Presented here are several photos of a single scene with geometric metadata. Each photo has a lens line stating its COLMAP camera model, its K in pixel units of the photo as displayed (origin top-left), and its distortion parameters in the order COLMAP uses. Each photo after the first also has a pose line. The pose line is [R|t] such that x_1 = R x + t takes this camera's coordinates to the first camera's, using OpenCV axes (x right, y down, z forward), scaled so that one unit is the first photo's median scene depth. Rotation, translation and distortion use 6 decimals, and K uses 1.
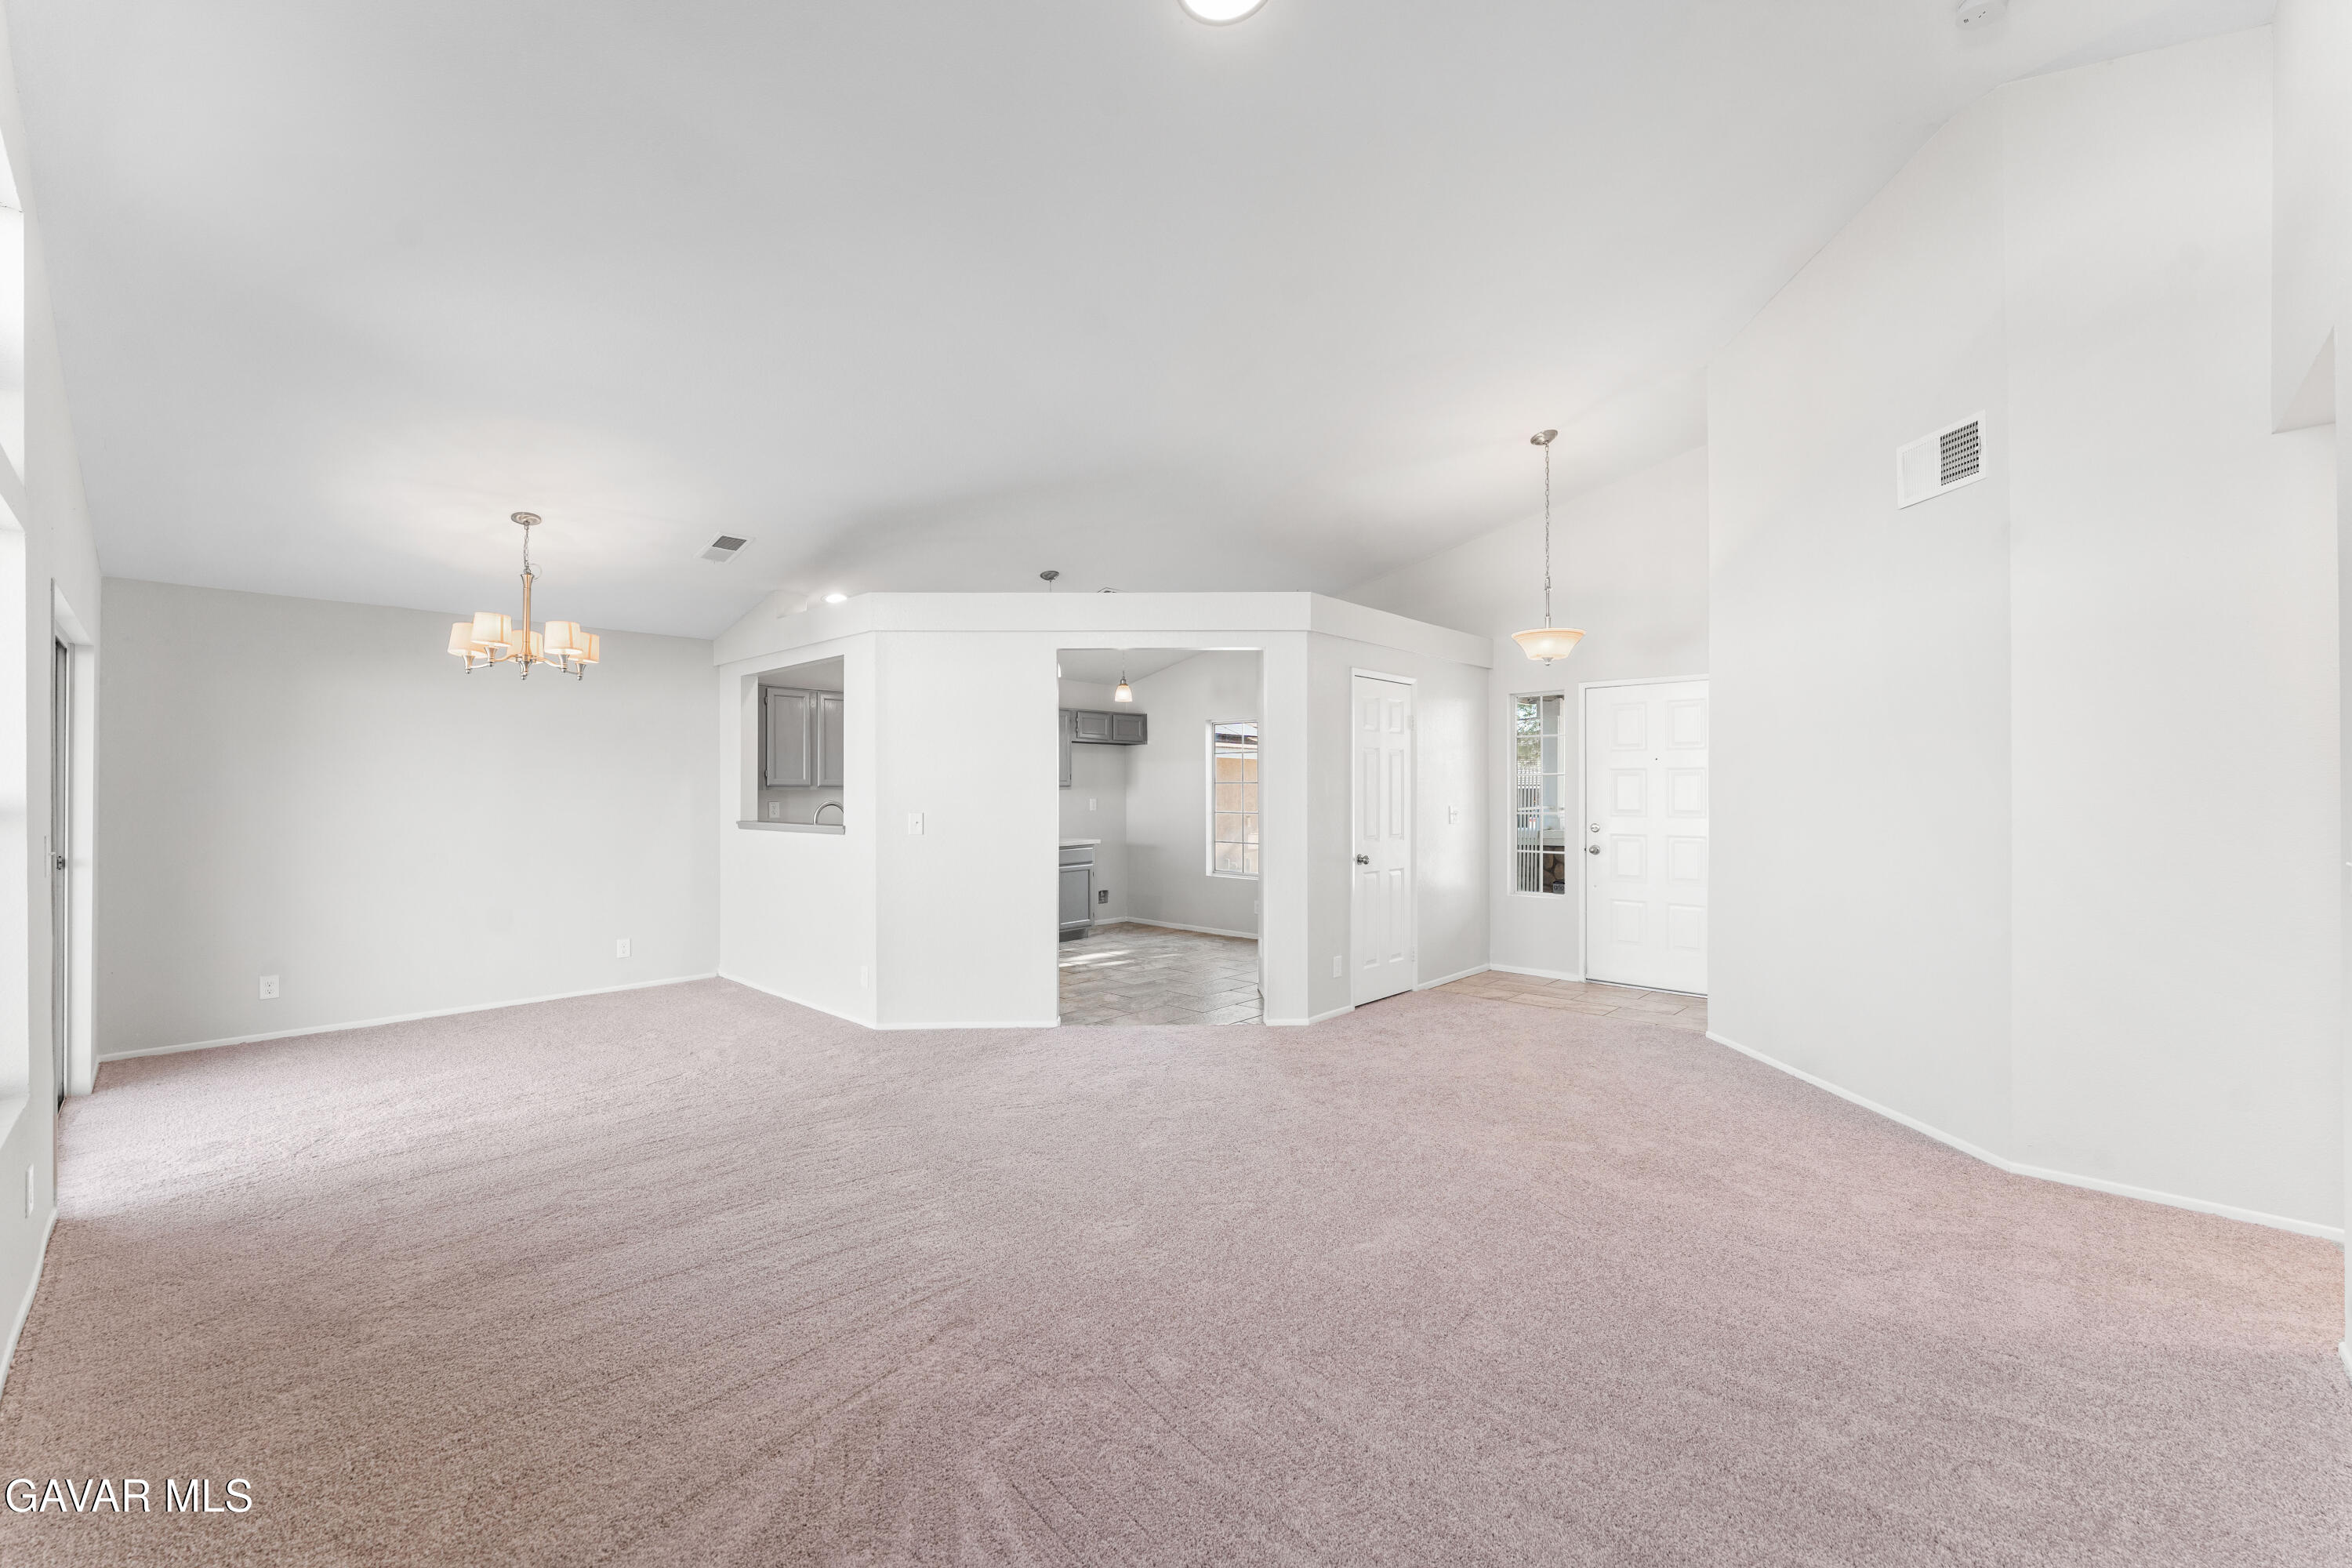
lens RADIAL K [[943.5, 0, 1165.2], [0, 943.5, 786.9], [0, 0, 1]] dist [-0.000235, 0.000002]
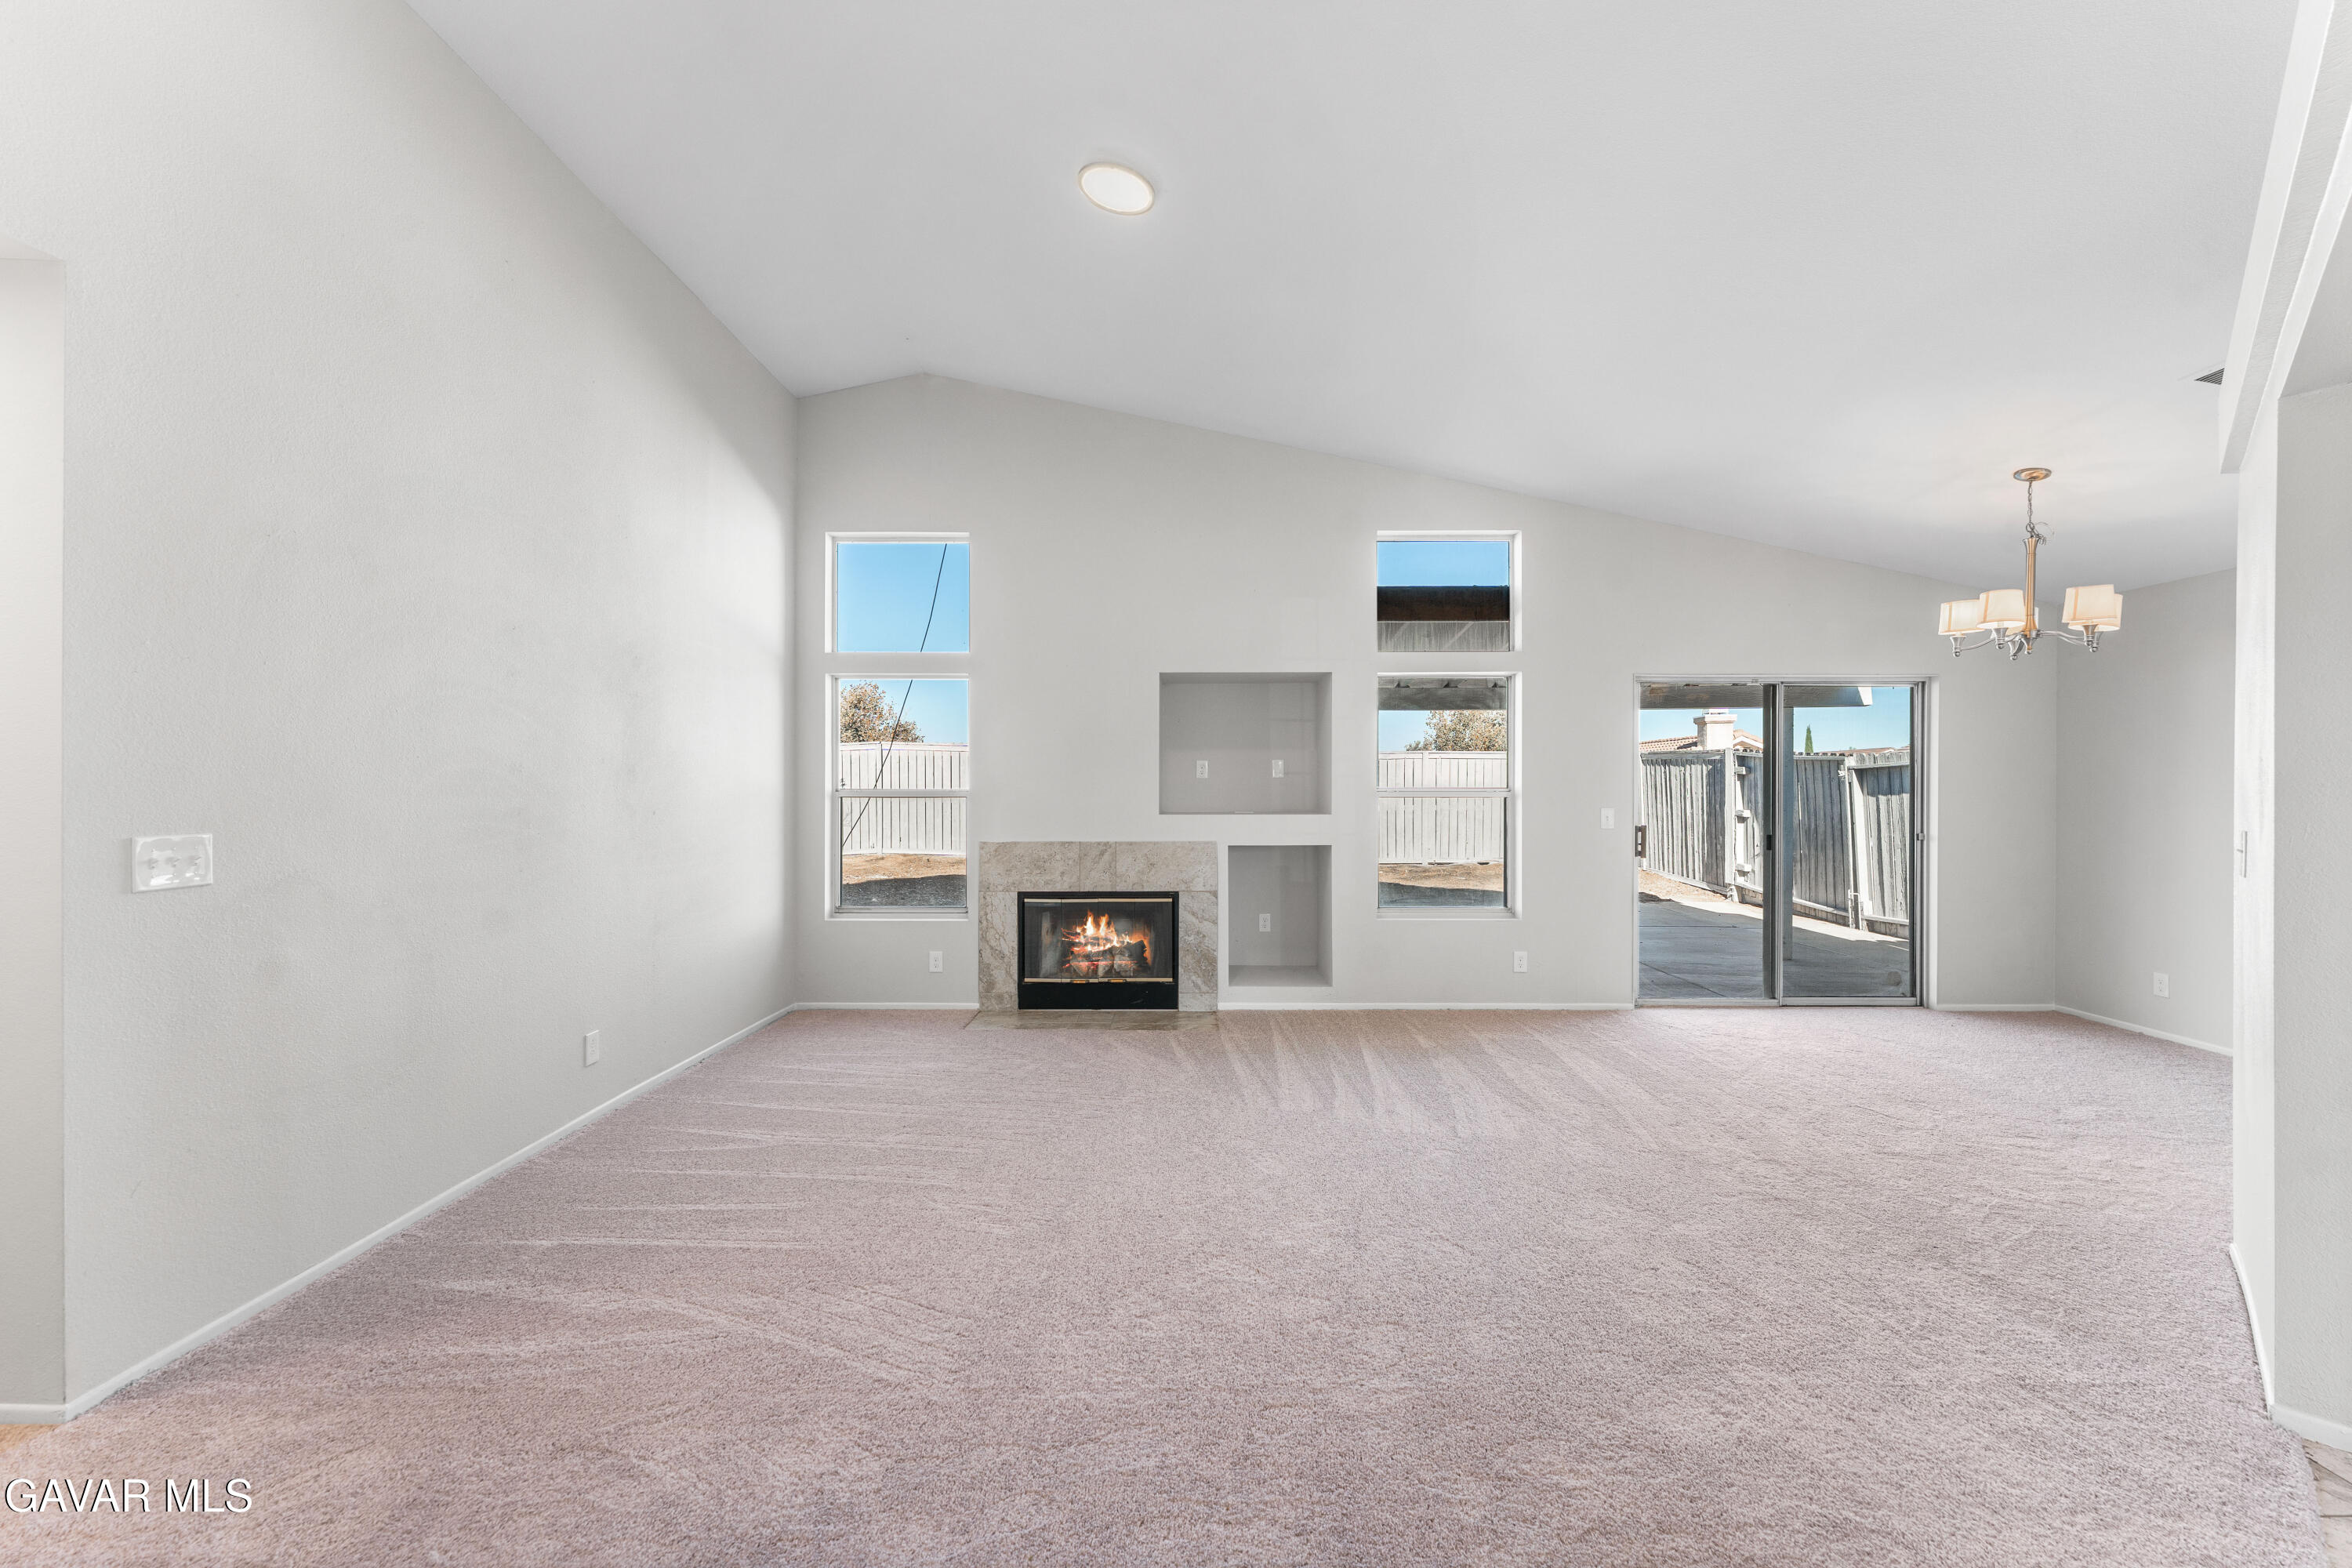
lens RADIAL K [[947.9, 0, 1170.6], [0, 947.9, 788.6], [0, 0, 1]] dist [0.000326, 0.000023]
pose [[-0.725993, 0.003594, -0.687693, 0.451497], [0.004754, 0.999989, 0.000208, 0.003601], [0.687686, -0.003118, -0.726001, 0.962471]]
